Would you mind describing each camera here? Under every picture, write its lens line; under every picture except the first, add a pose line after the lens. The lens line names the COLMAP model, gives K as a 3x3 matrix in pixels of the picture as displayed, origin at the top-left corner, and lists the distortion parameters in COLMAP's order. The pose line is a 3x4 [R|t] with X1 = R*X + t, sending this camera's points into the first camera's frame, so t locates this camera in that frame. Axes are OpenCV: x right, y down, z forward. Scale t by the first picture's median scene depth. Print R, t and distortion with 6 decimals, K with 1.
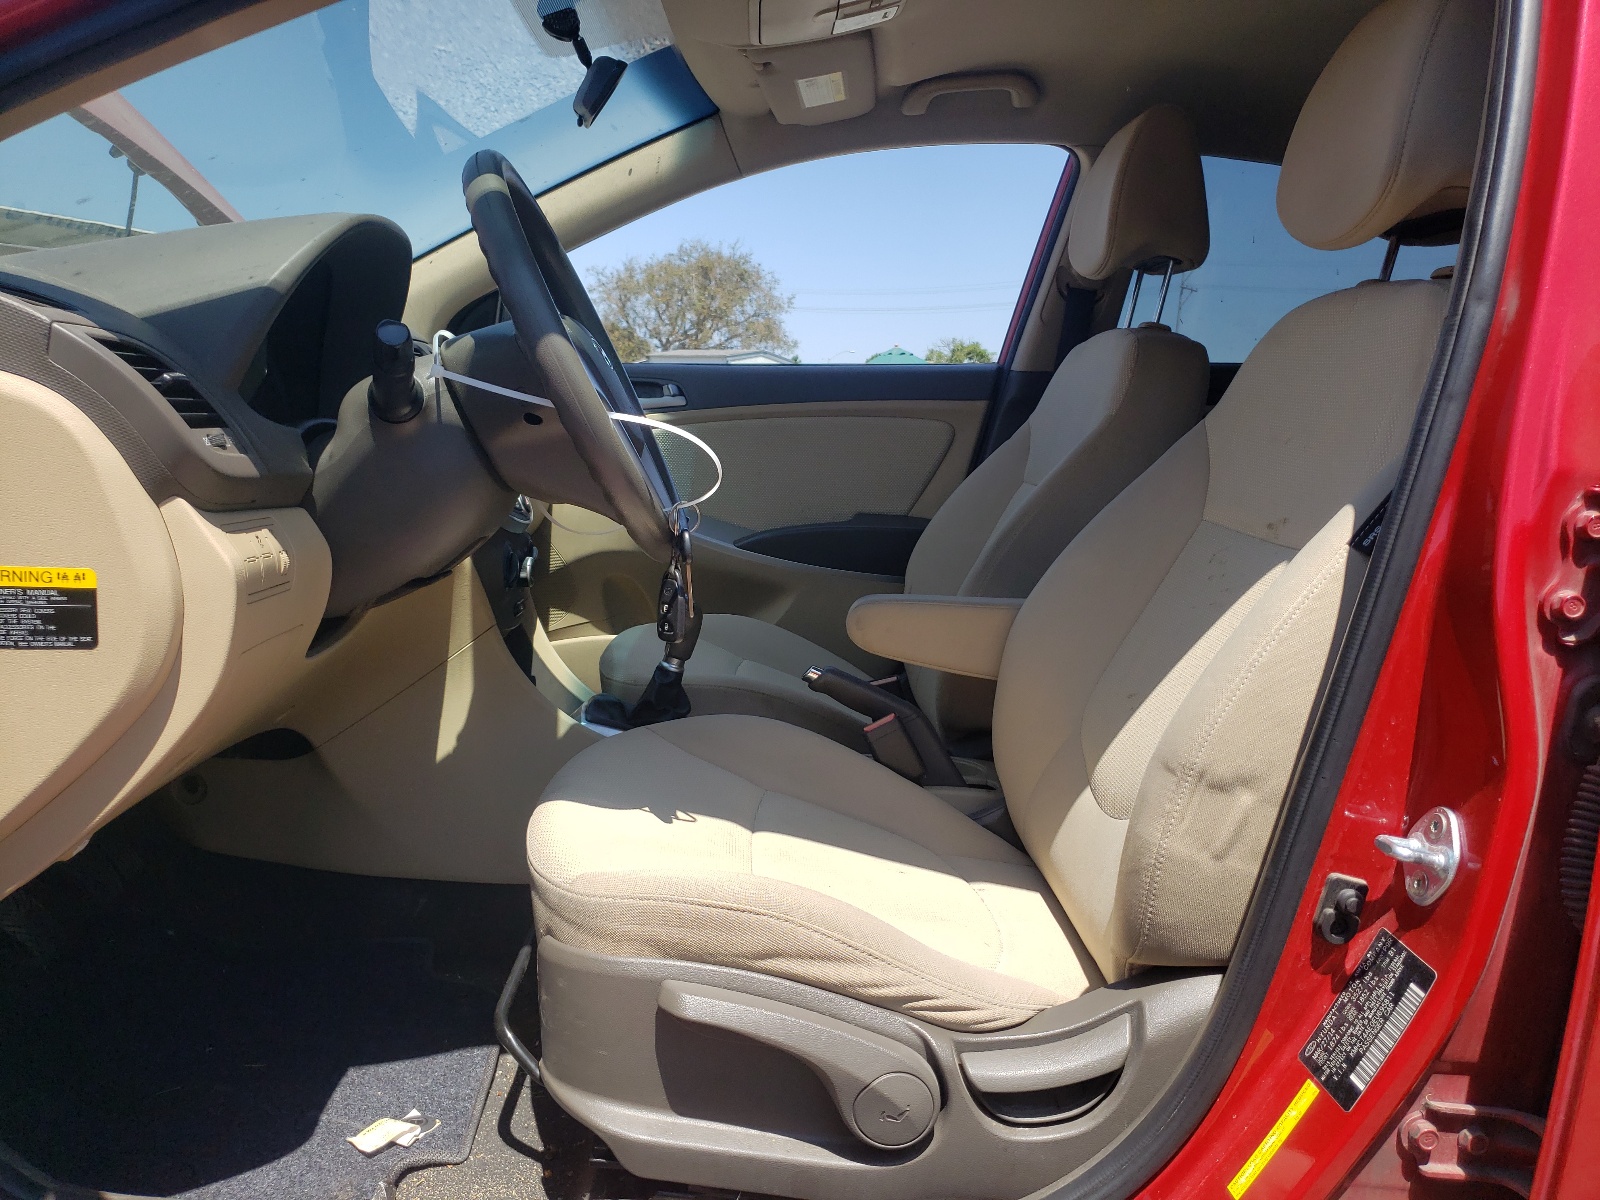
lens RADIAL K [[1211.1, 0, 799.6], [0, 1211.1, 600.7], [0, 0, 1]] dist [-0.014017, -0.003664]
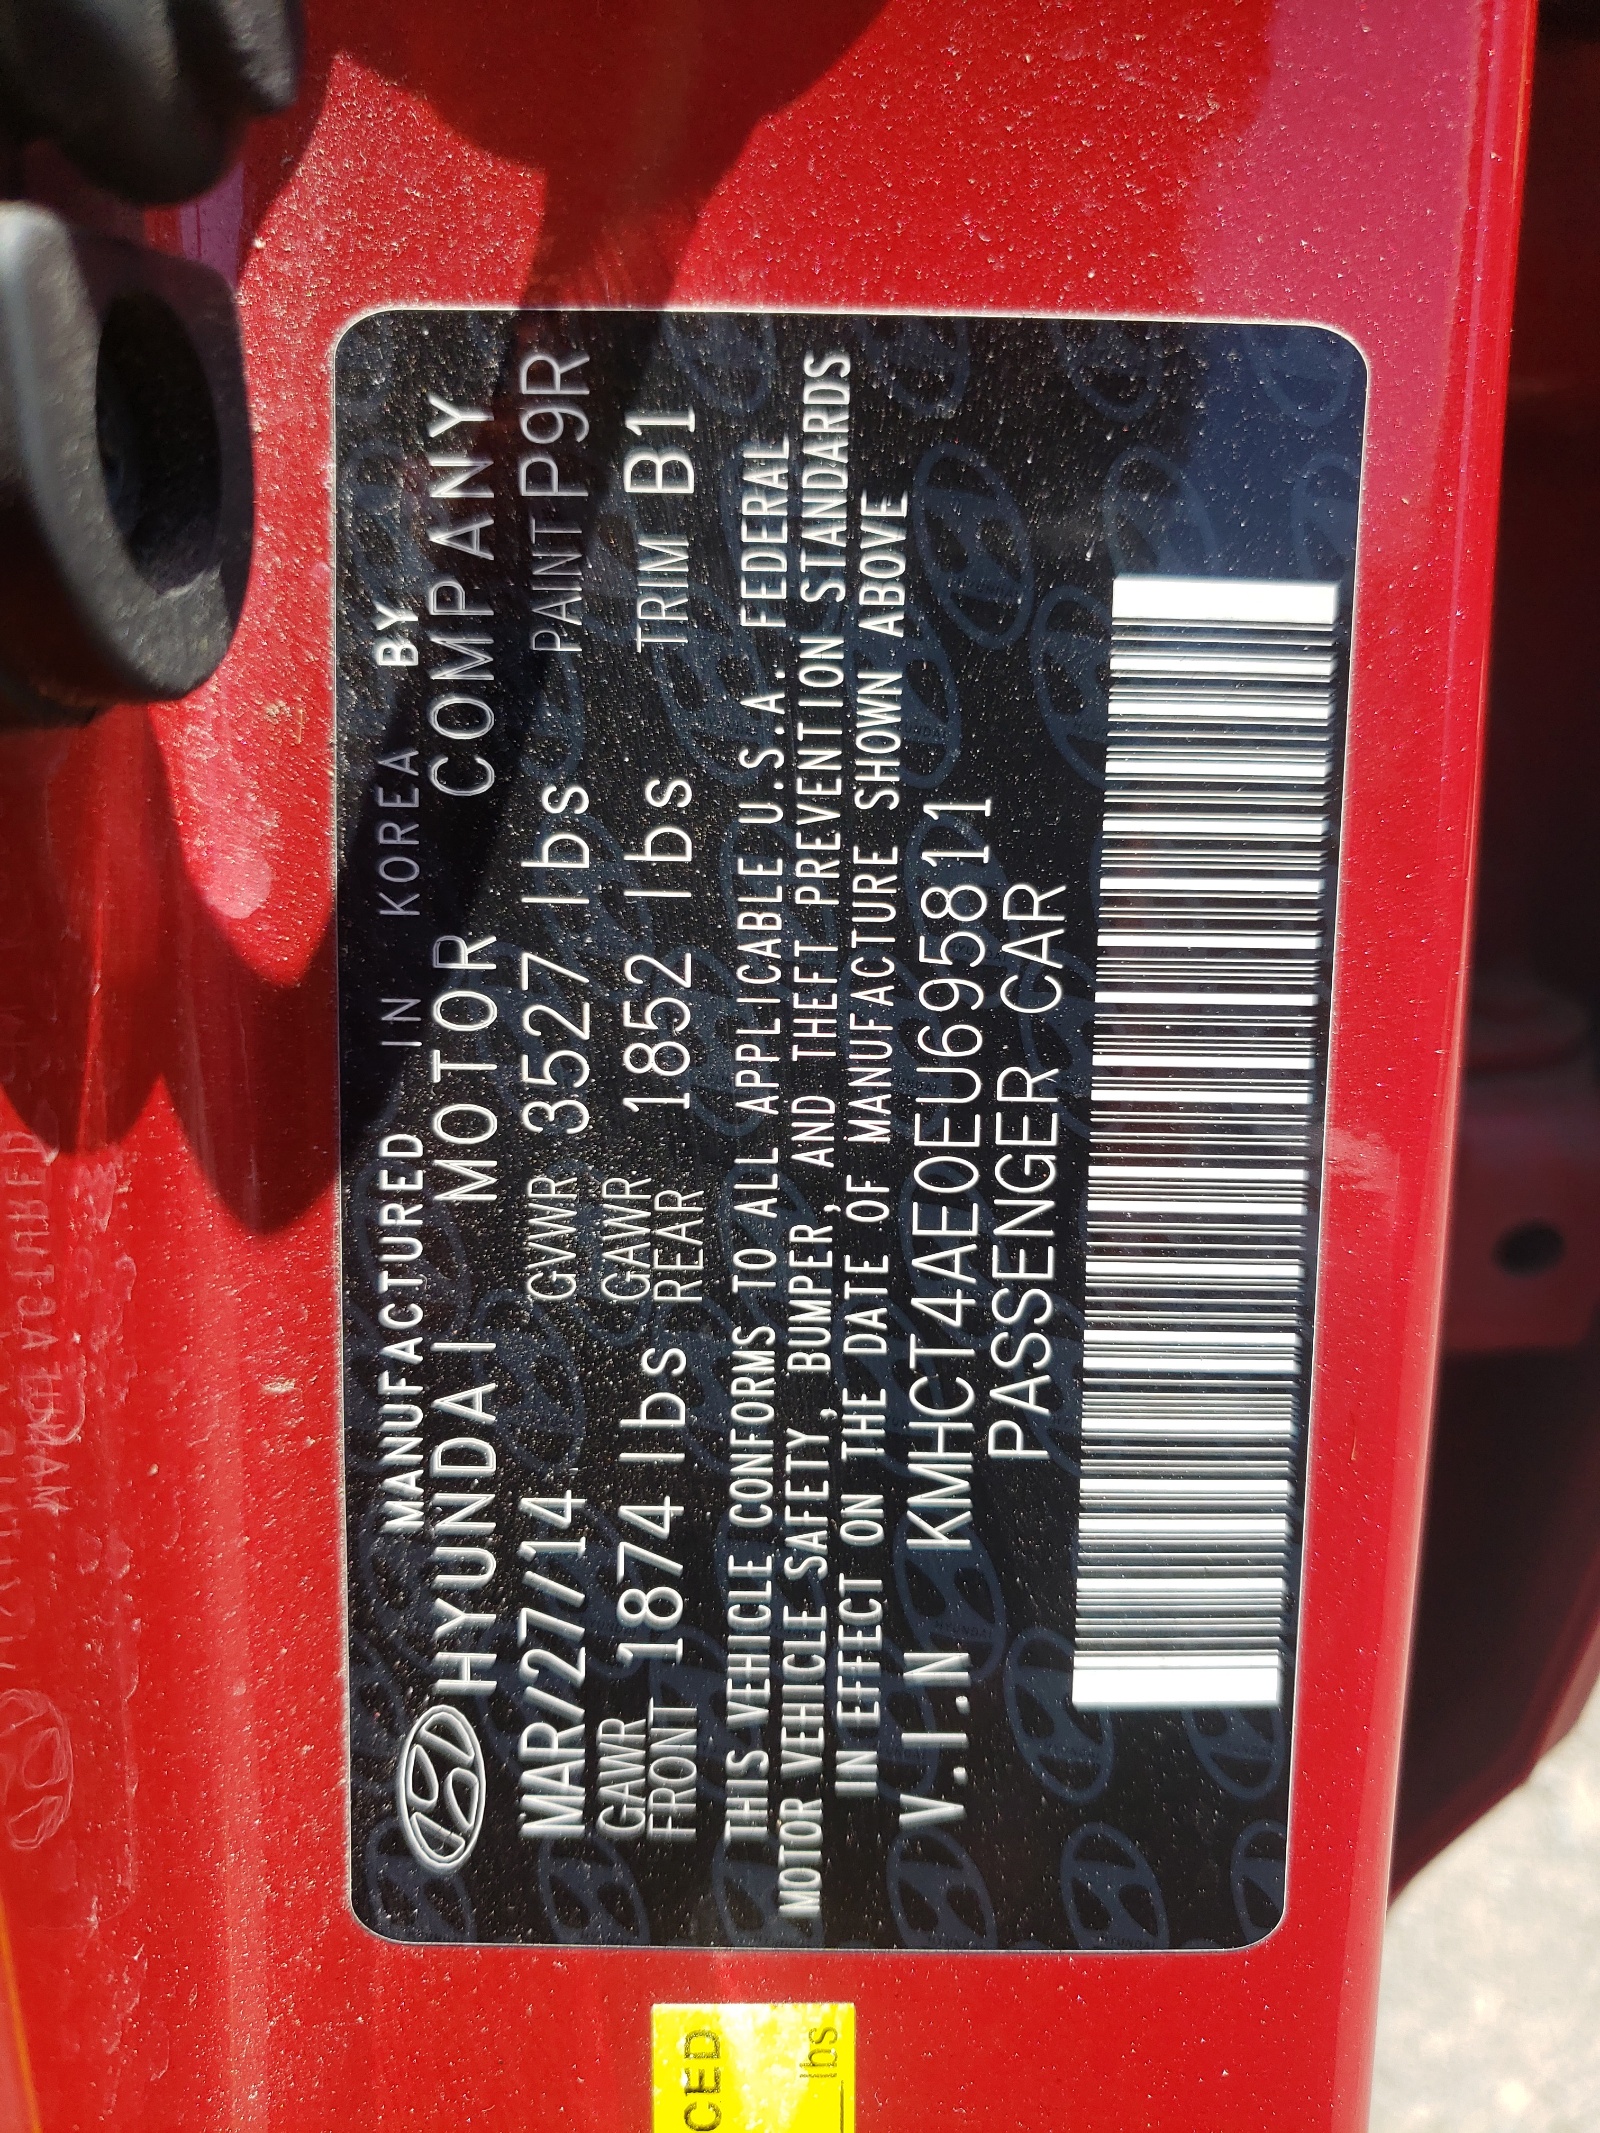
lens RADIAL K [[1614.5, 0, 800.5], [0, 1614.5, 1068.5], [0, 0, 1]] dist [-0.014017, -0.003664]
pose [[0.104559, -0.560079, 0.821815, 0.362589], [0.190511, 0.822321, 0.536185, 0.265448], [-0.976101, 0.100501, 0.192682, 0.969228]]
